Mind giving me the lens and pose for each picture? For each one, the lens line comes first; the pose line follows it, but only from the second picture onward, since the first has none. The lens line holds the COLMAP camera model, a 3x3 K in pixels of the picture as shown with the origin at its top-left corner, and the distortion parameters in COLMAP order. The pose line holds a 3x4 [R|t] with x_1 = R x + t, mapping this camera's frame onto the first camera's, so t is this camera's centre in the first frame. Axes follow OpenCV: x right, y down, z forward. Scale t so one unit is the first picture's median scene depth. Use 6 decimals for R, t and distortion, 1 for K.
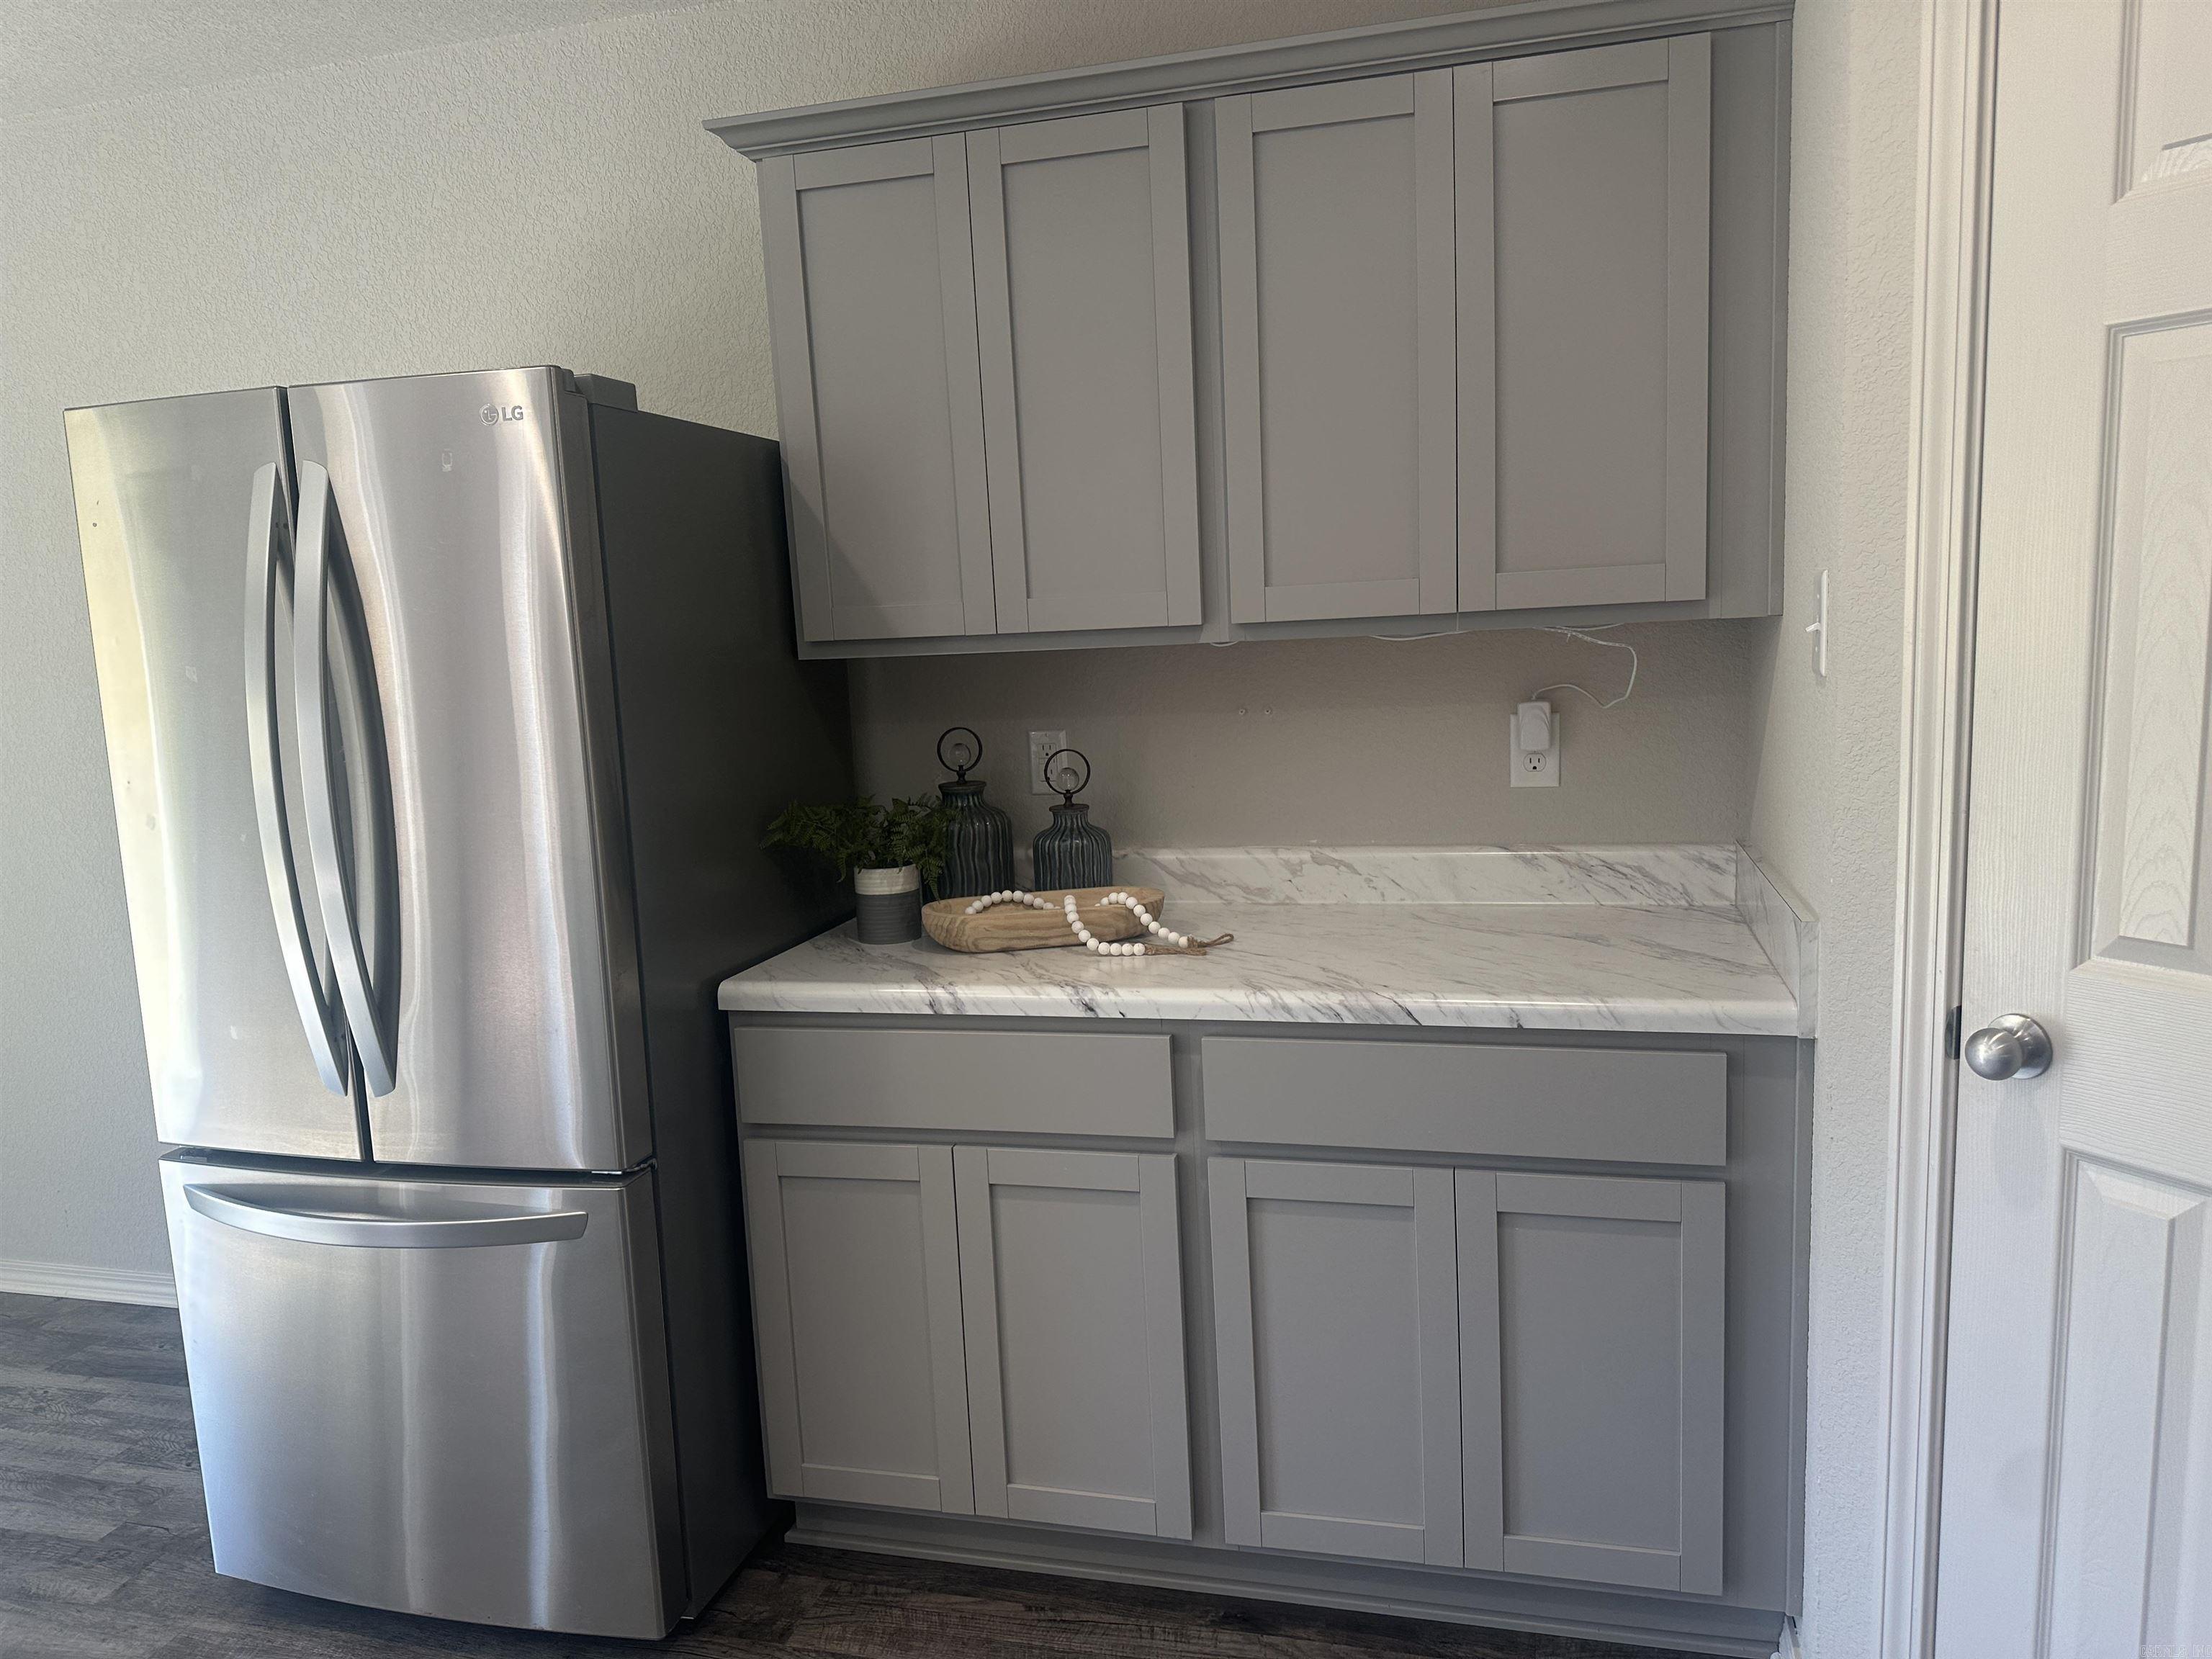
lens RADIAL K [[1569.4, 0, 1098.7], [0, 1569.4, 829.6], [0, 0, 1]] dist [0.112929, -0.156885]
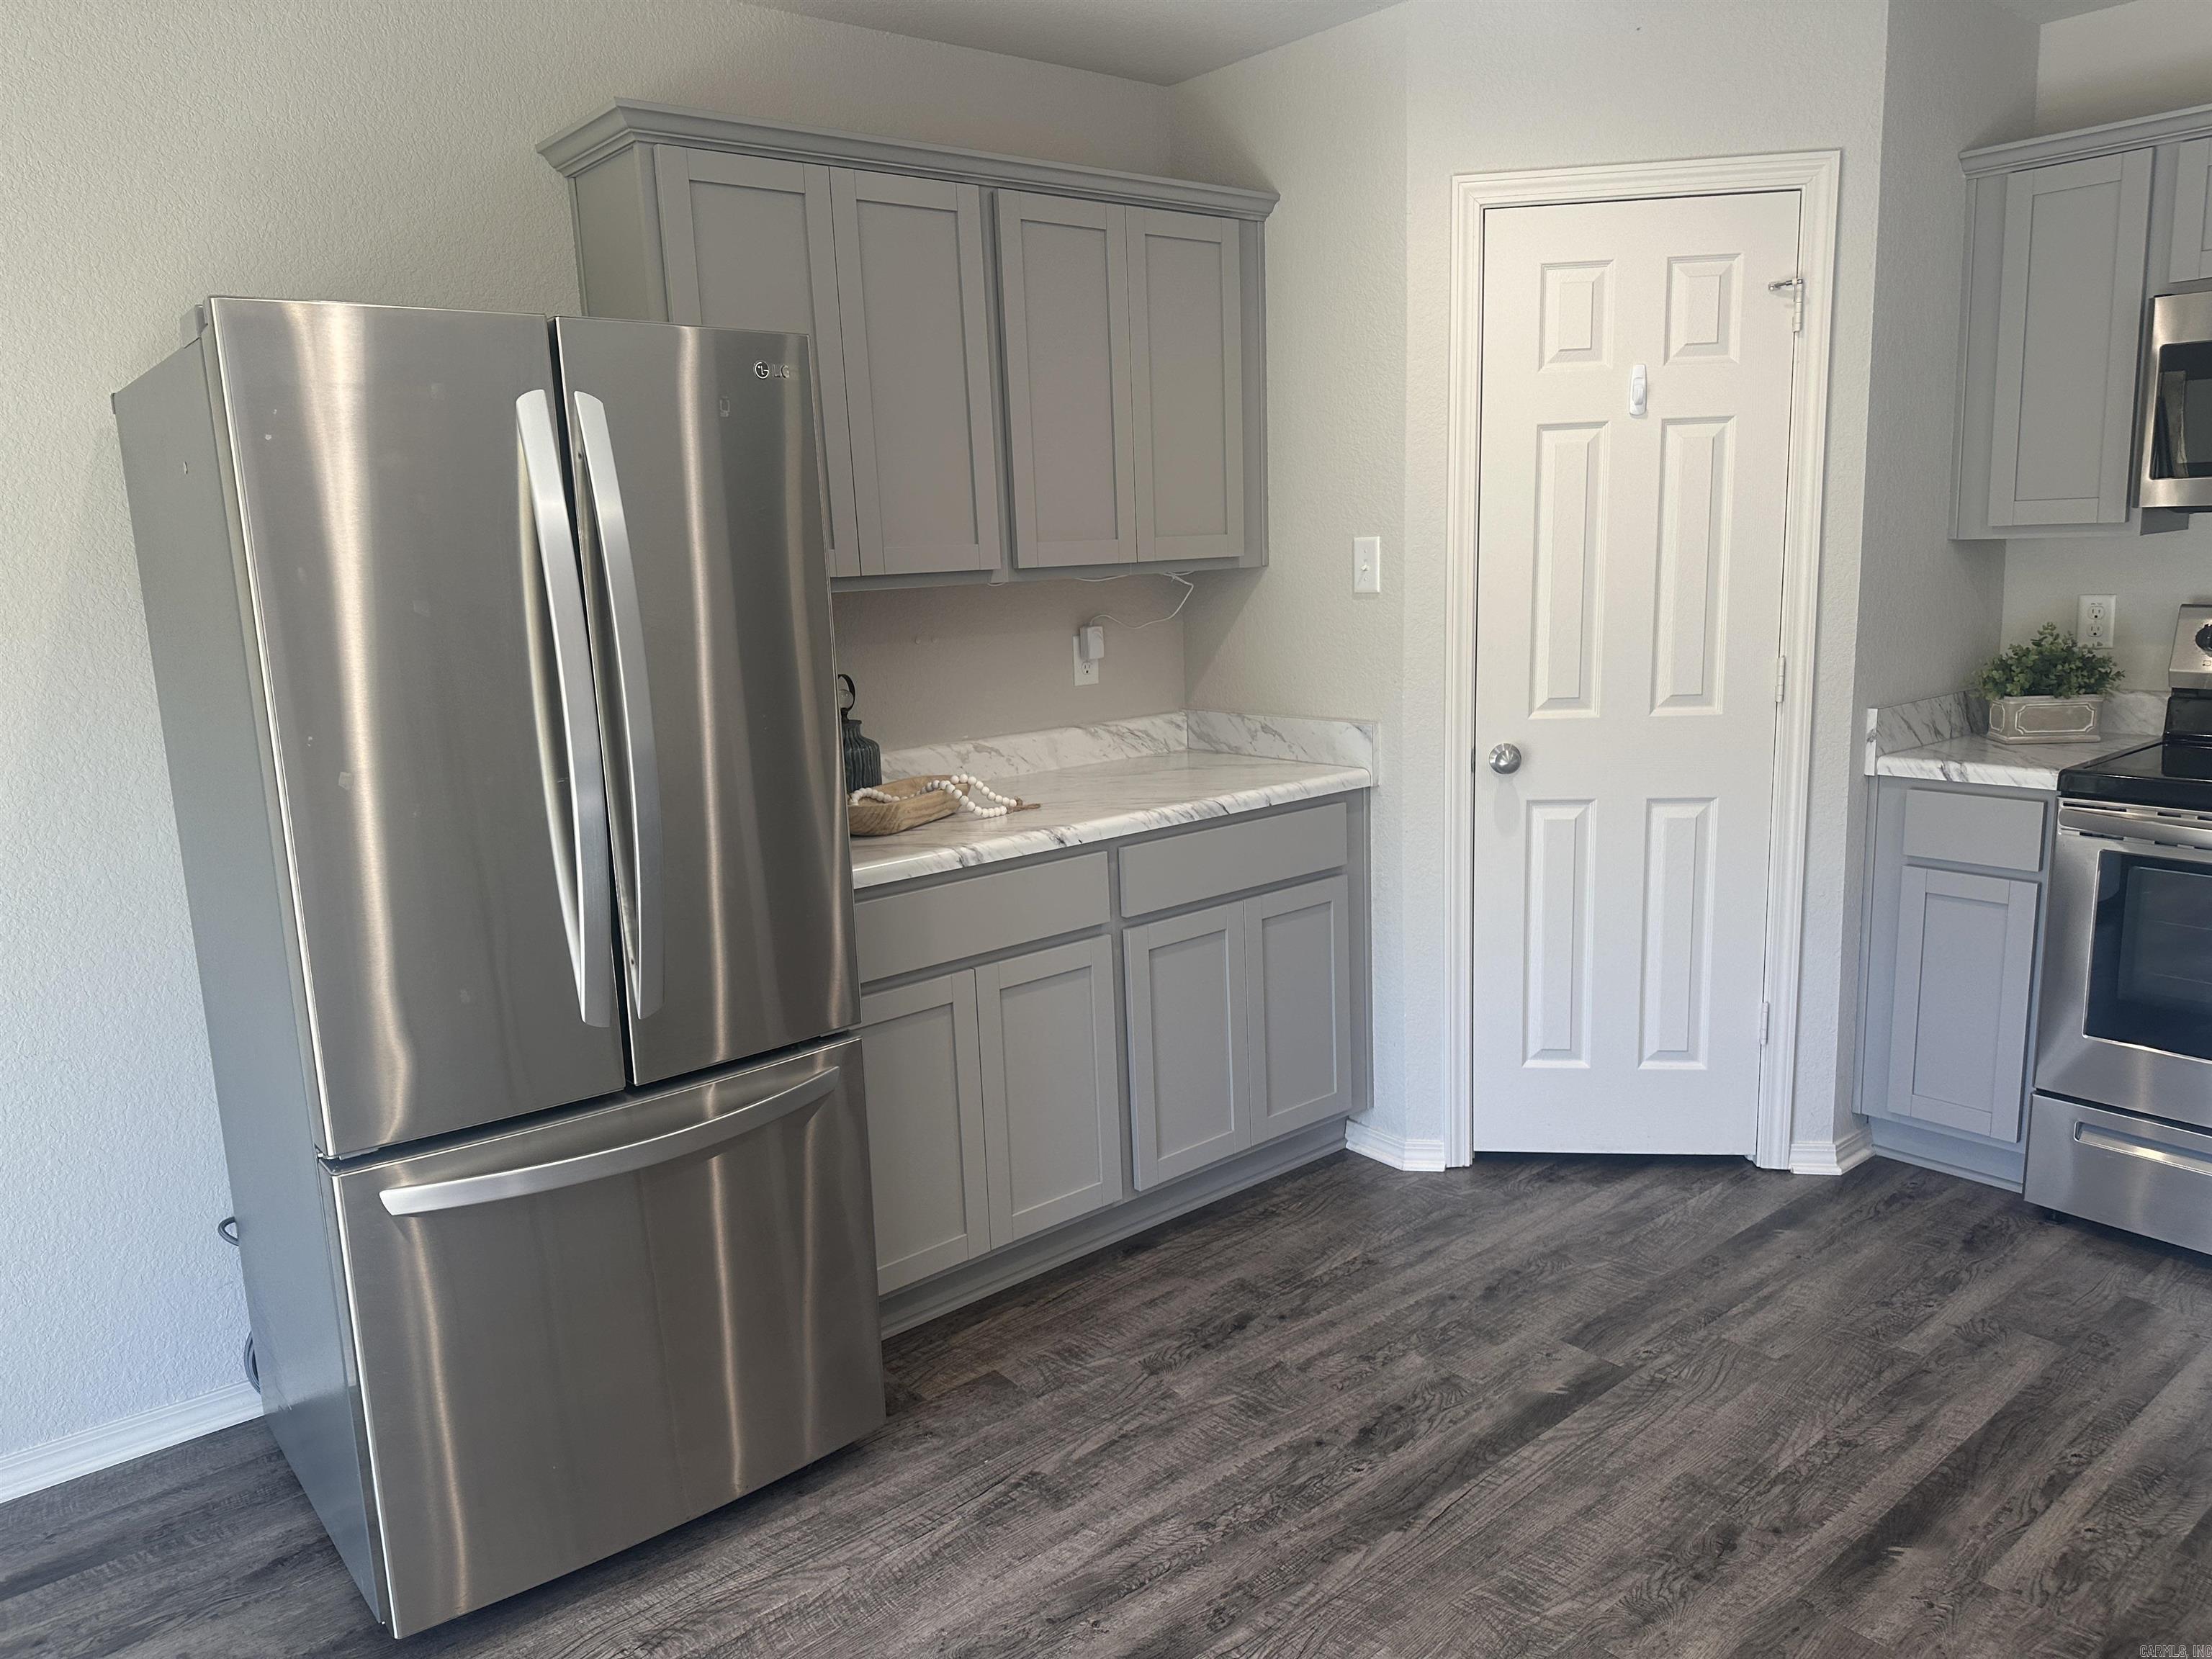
lens RADIAL K [[1552.6, 0, 1111.1], [0, 1552.6, 837.4], [0, 0, 1]] dist [0.062444, -0.077880]
pose [[0.565619, -0.128825, 0.814542, -1.029919], [0.128765, 0.989405, 0.067067, 0.022670], [-0.814552, 0.066950, 0.576215, 0.163487]]
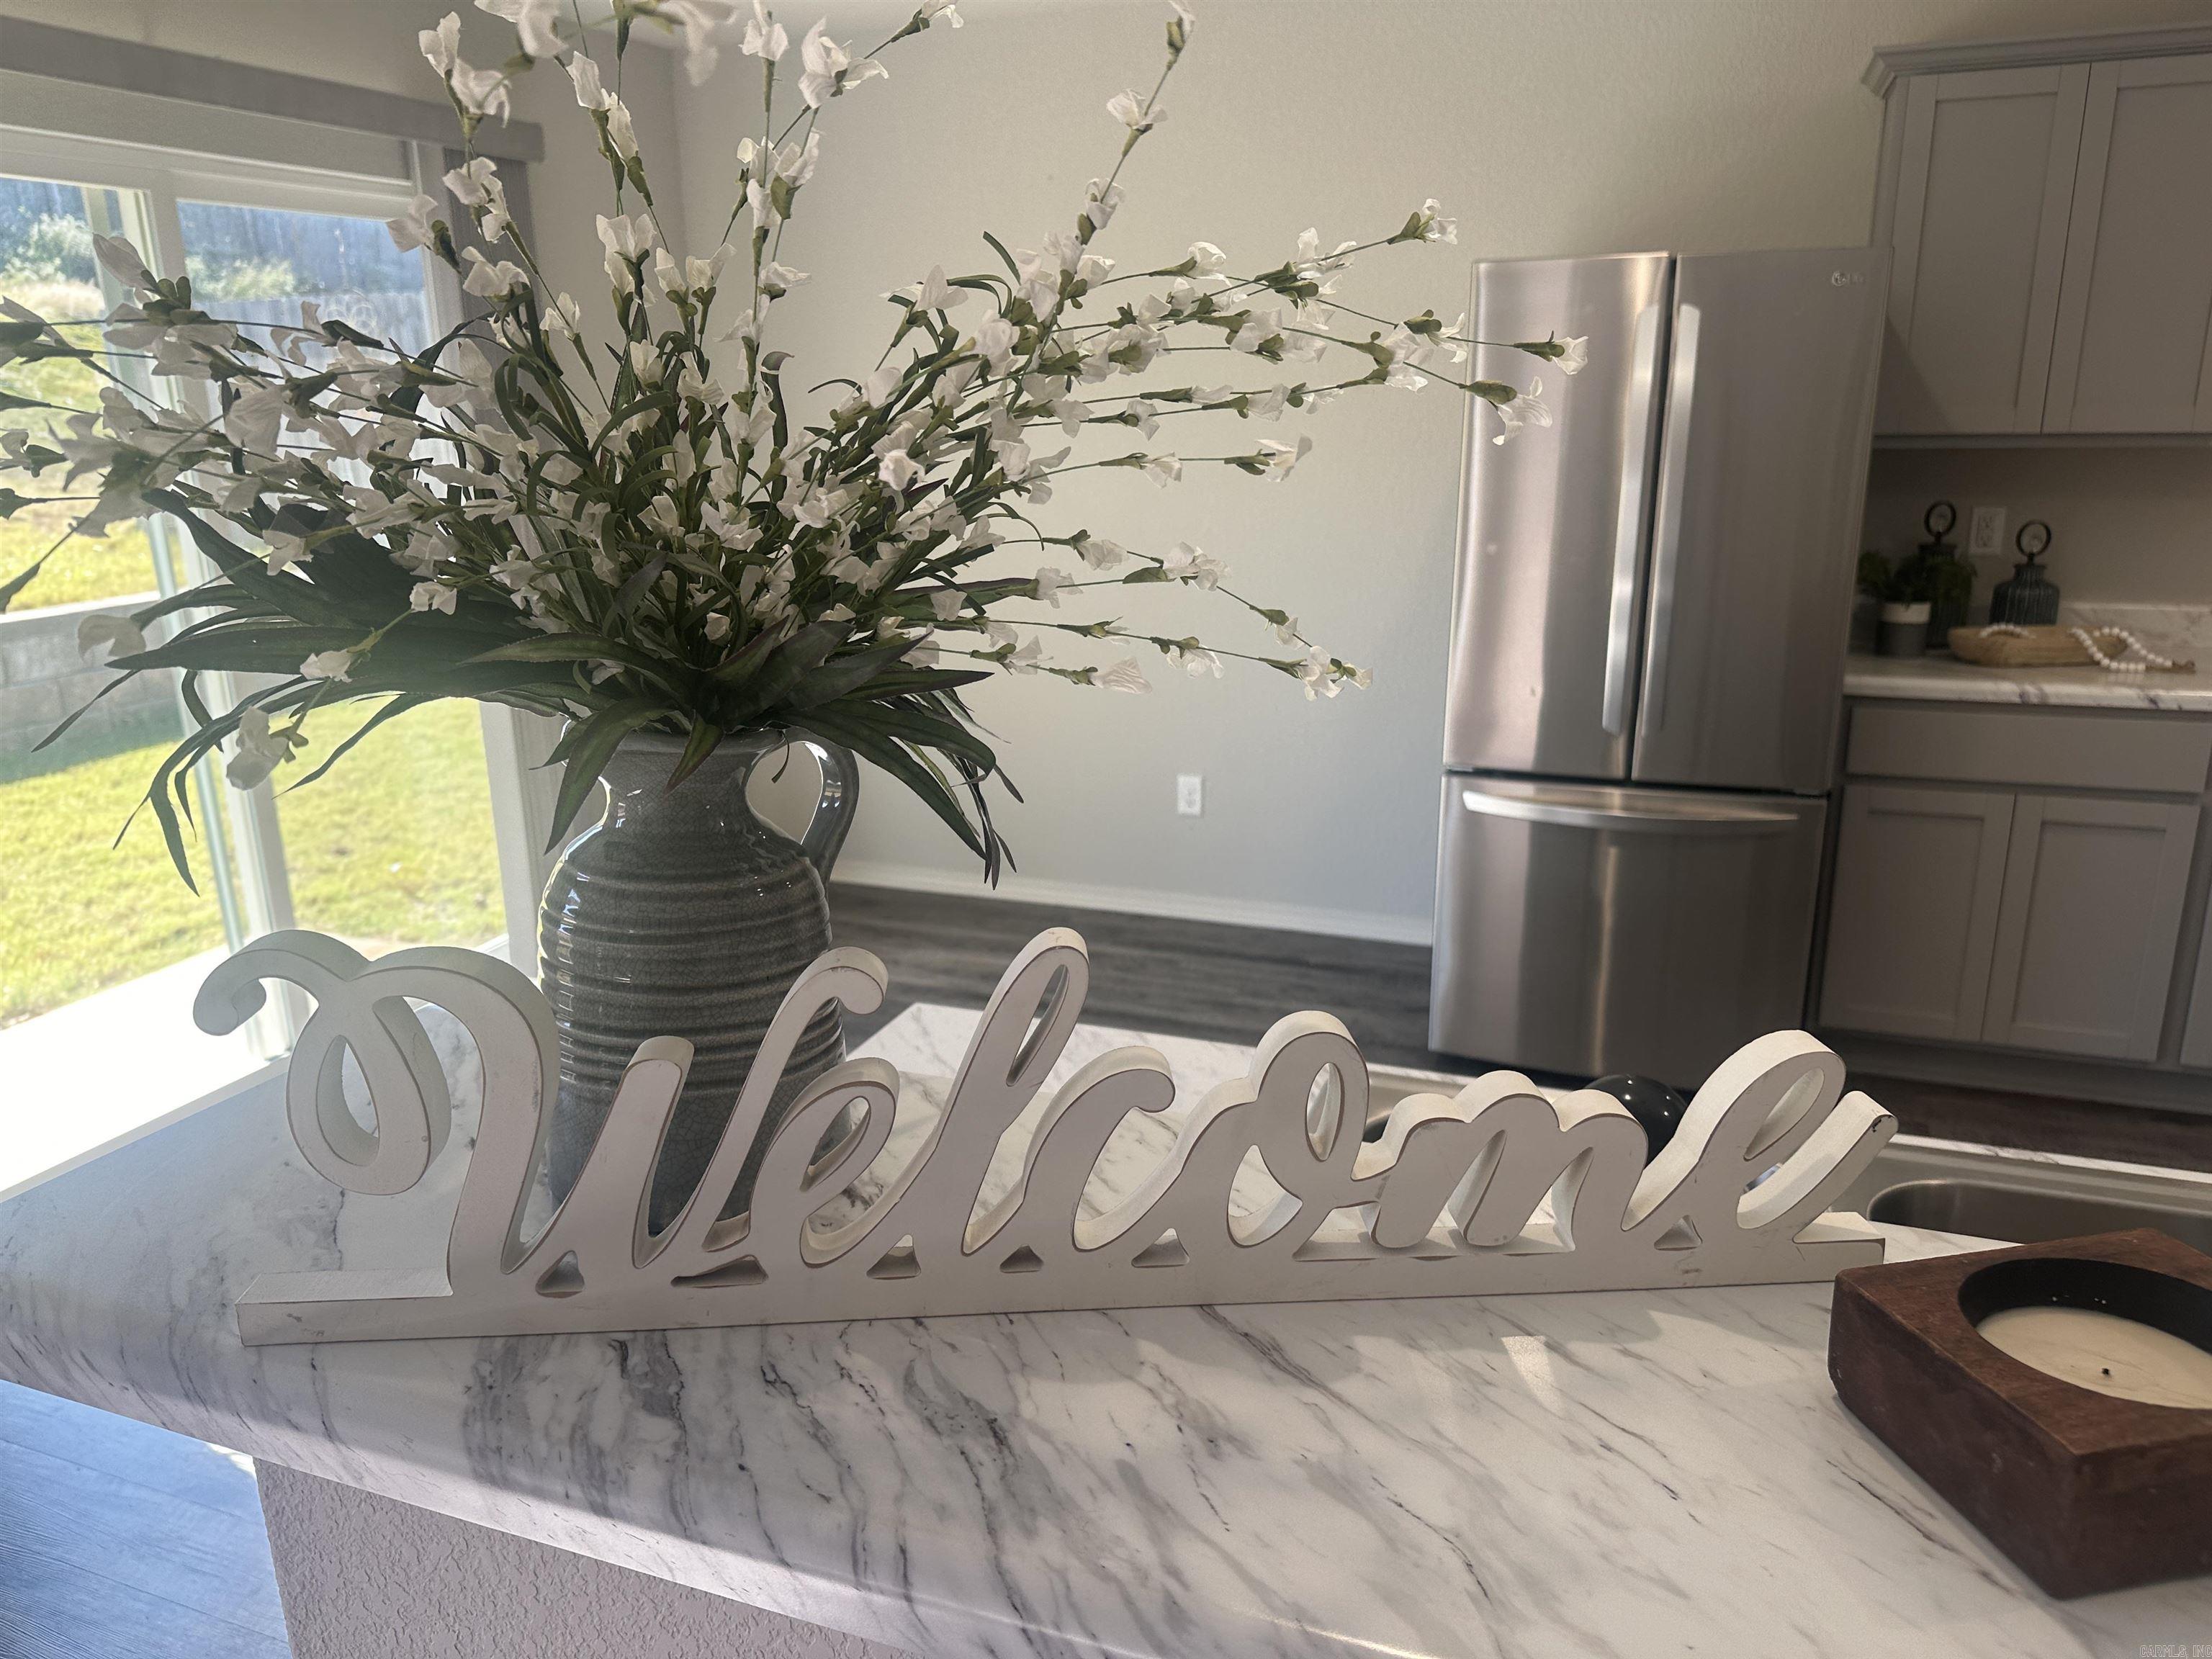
lens RADIAL K [[1569.4, 0, 1098.7], [0, 1569.4, 829.6], [0, 0, 1]] dist [0.112929, -0.156885]
pose [[0.995954, 0.052026, -0.073270, -0.810774], [-0.042064, 0.990425, 0.131486, 0.072913], [0.079410, -0.127872, 0.988607, -0.519948]]
